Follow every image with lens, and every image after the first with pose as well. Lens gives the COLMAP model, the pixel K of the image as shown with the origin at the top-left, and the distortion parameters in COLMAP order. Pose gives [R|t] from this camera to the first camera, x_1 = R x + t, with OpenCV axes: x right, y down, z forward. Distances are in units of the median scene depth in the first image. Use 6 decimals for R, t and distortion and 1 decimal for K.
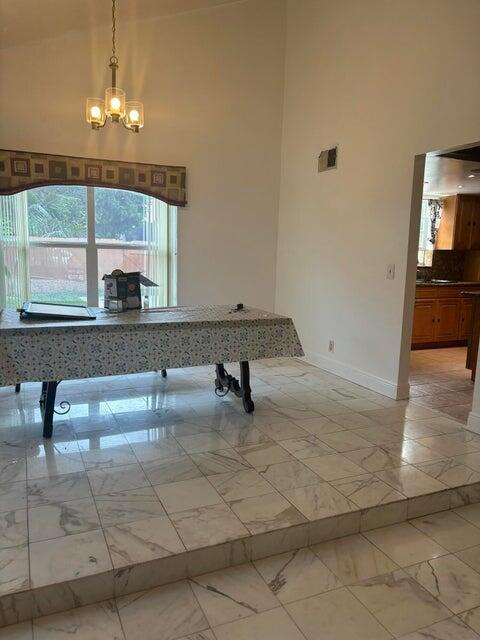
lens RADIAL K [[485.3, 0, 239.6], [0, 485.3, 322.4], [0, 0, 1]] dist [0.045224, -0.040722]
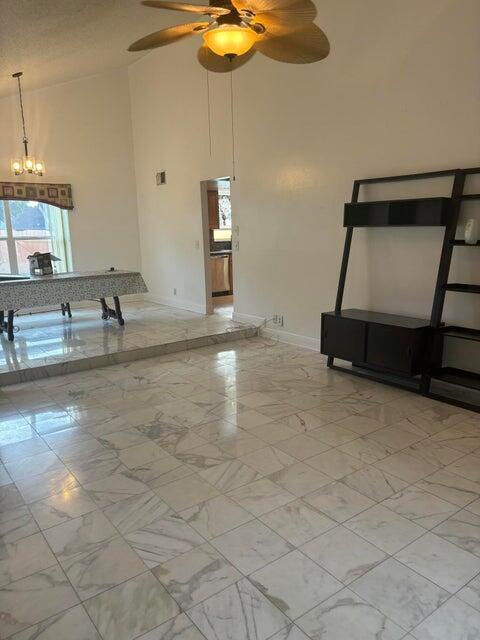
lens RADIAL K [[485.3, 0, 245.9], [0, 485.3, 315.4], [0, 0, 1]] dist [0.045224, -0.040722]
pose [[0.973606, -0.091925, 0.208903, 0.087973], [0.085268, 0.995528, 0.040672, 0.103543], [-0.211707, -0.021785, 0.977090, -0.822818]]
